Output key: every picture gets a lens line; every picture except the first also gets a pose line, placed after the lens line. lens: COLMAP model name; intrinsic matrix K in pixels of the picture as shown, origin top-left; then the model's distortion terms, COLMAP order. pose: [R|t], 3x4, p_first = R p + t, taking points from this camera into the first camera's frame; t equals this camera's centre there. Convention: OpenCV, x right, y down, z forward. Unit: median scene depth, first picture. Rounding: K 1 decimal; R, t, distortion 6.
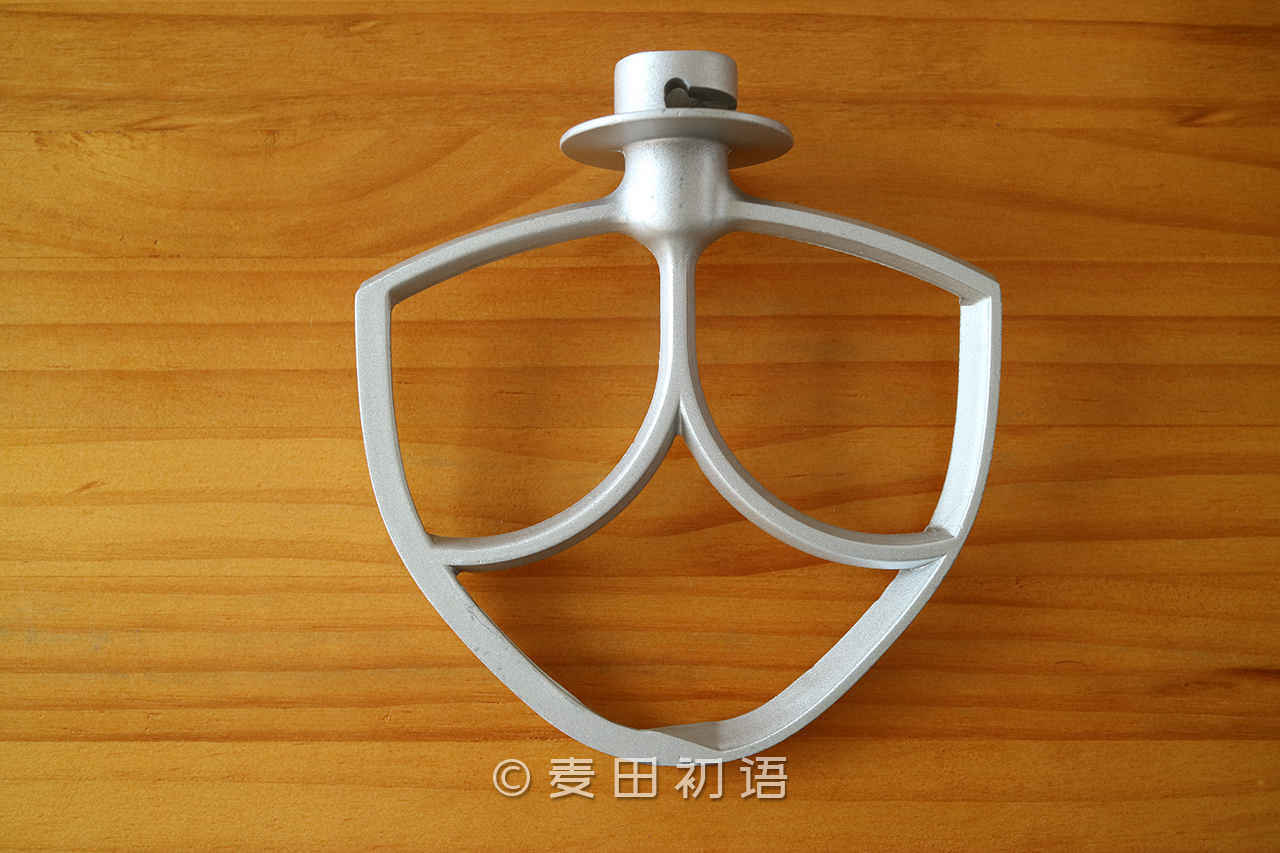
lens RADIAL K [[1304.3, 0, 643.7], [0, 1304.3, 428.1], [0, 0, 1]] dist [0.005179, 0.000000]
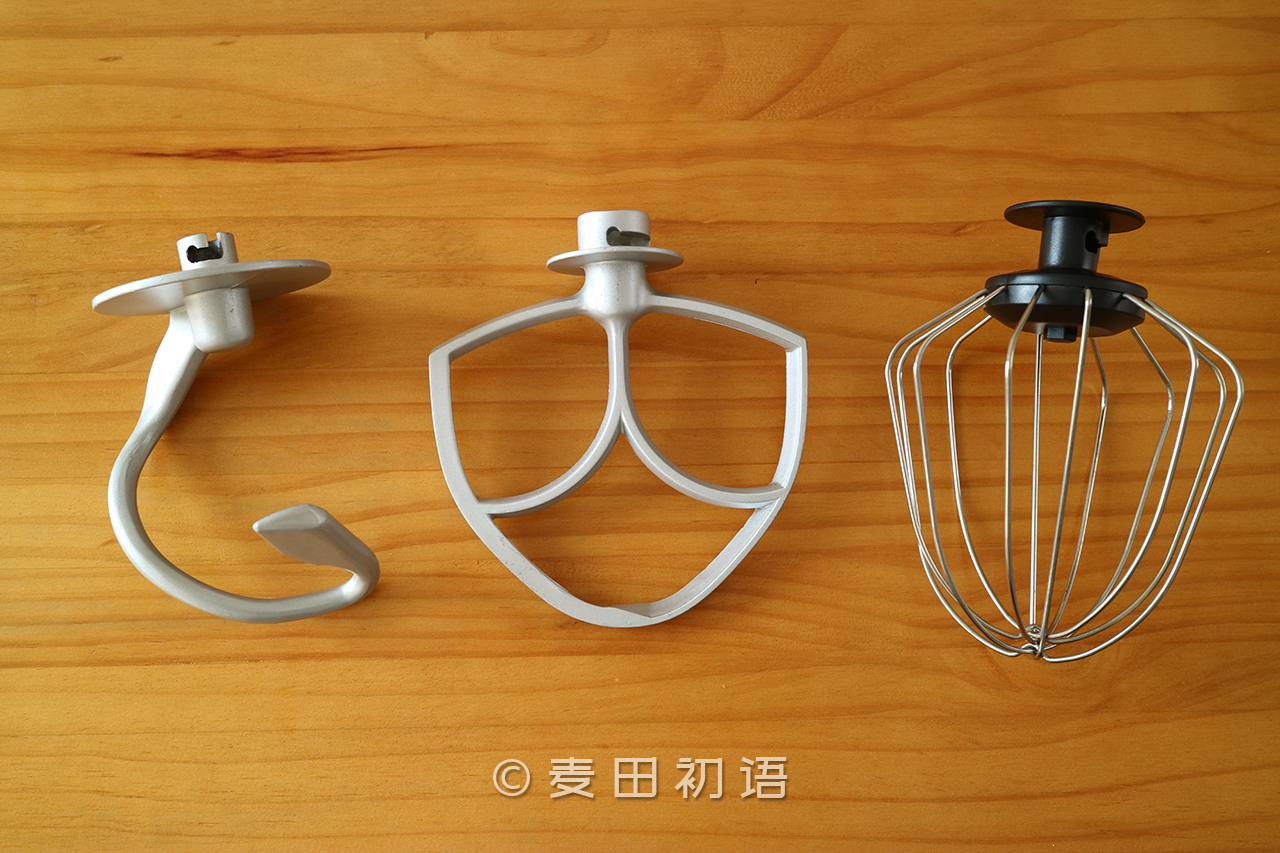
lens RADIAL K [[1304.3, 0, 636.4], [0, 1304.3, 425.2], [0, 0, 1]] dist [0.005179, 0.000000]
pose [[0.999803, -0.017797, 0.008766, 0.457630], [0.018057, 0.999371, -0.030509, -0.003186], [-0.008217, 0.030661, 0.999496, -0.638005]]
